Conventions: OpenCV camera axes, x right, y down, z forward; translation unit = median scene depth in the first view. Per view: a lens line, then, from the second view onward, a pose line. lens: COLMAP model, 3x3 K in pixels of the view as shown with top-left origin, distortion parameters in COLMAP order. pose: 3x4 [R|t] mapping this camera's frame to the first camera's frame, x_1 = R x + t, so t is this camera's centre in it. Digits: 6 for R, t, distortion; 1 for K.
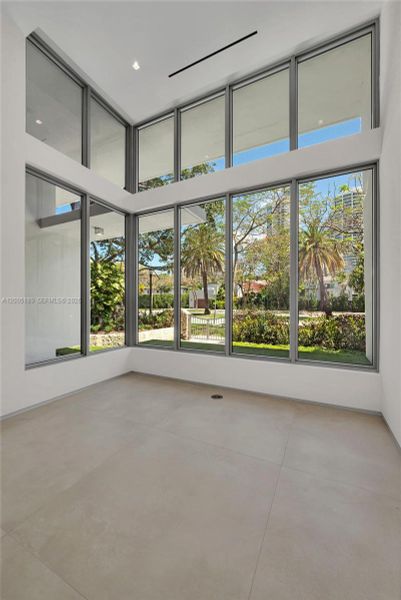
lens RADIAL K [[236.7, 0, 200.5], [0, 236.7, 302.8], [0, 0, 1]] dist [-0.002333, -0.001130]
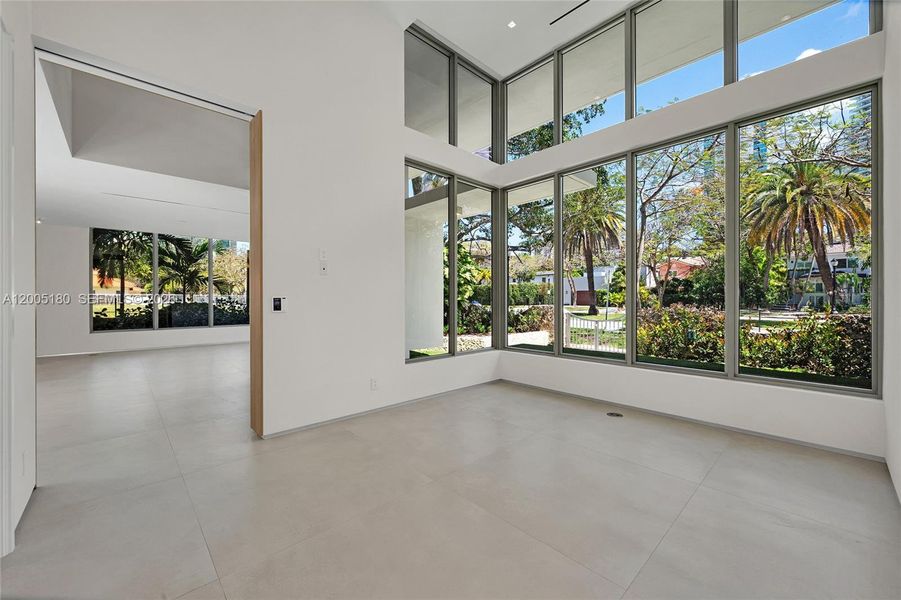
lens RADIAL K [[355.5, 0, 451.2], [0, 355.5, 299.7], [0, 0, 1]] dist [-0.002333, -0.001130]
pose [[0.939775, -0.002201, -0.341786, -0.024742], [0.004687, 0.999968, 0.006449, 0.001812], [0.341761, -0.007663, 0.939756, -0.197242]]
